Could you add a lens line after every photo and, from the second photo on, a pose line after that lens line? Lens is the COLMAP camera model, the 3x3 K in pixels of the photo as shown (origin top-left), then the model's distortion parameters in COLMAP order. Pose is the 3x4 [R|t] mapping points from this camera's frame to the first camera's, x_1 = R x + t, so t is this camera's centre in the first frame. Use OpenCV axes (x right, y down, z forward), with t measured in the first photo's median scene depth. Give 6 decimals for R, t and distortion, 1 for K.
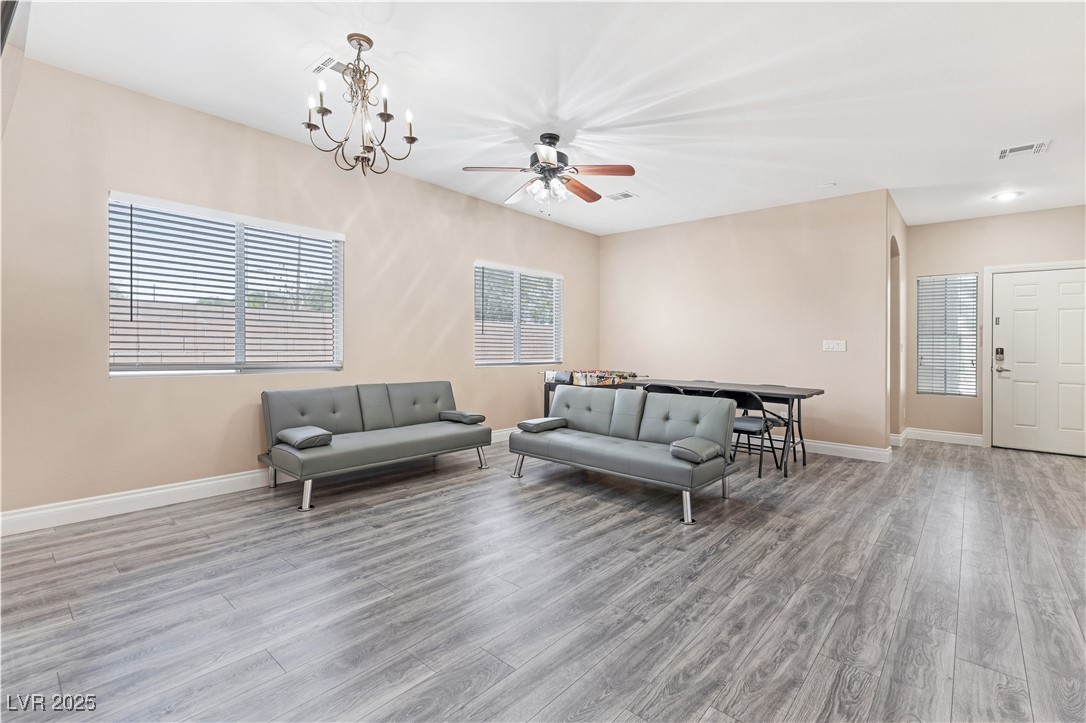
lens RADIAL K [[492.1, 0, 543.0], [0, 492.1, 341.9], [0, 0, 1]] dist [0.002294, 0.000258]
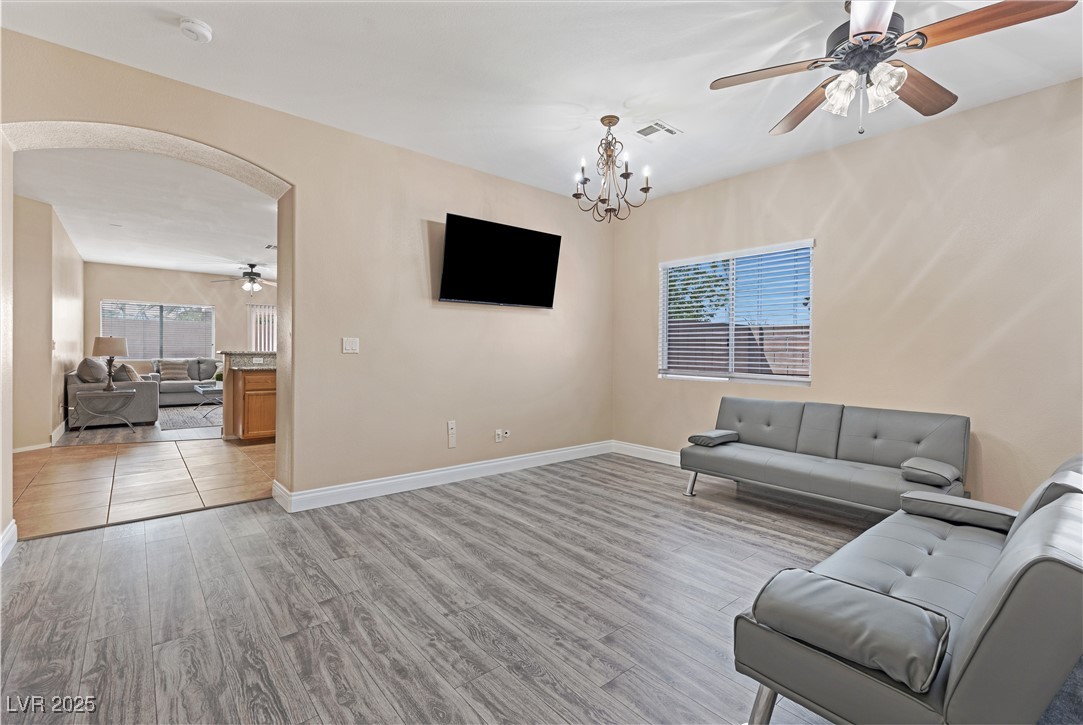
lens RADIAL K [[485.8, 0, 548.7], [0, 485.8, 356.4], [0, 0, 1]] dist [0.000454, 0.000105]
pose [[-0.142237, -0.006262, -0.989813, 0.990208], [-0.006415, 0.999965, -0.005405, 0.019185], [0.989812, 0.005581, -0.142272, 1.123023]]
